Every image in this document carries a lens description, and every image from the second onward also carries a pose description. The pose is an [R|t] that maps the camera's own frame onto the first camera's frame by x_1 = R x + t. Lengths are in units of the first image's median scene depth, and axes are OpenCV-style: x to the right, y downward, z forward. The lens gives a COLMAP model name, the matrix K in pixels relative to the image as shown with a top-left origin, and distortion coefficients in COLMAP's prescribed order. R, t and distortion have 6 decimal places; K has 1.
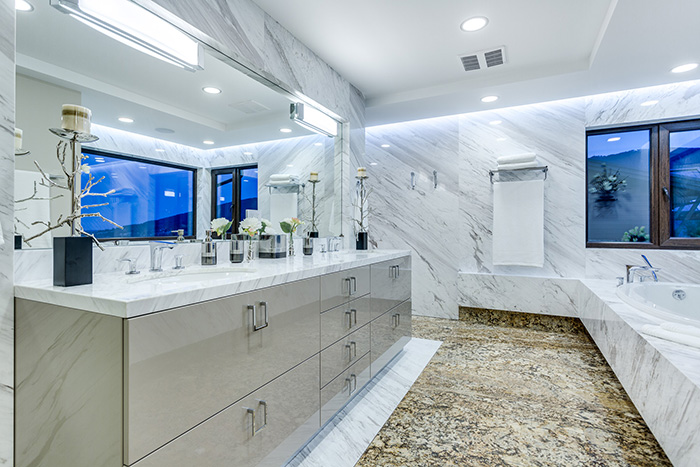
lens RADIAL K [[334.9, 0, 350.5], [0, 334.9, 231.2], [0, 0, 1]] dist [0.000076, -0.000021]
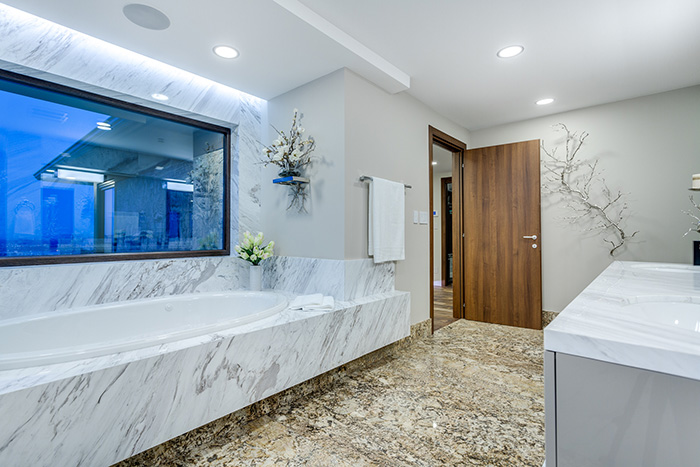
lens RADIAL K [[334.9, 0, 350.0], [0, 334.9, 233.0], [0, 0, 1]] dist [0.000076, -0.000021]
pose [[-0.972669, 0.001052, 0.232196, 0.426150], [0.000321, 0.999995, -0.003186, -0.006449], [-0.232198, -0.003024, -0.972664, 2.055957]]
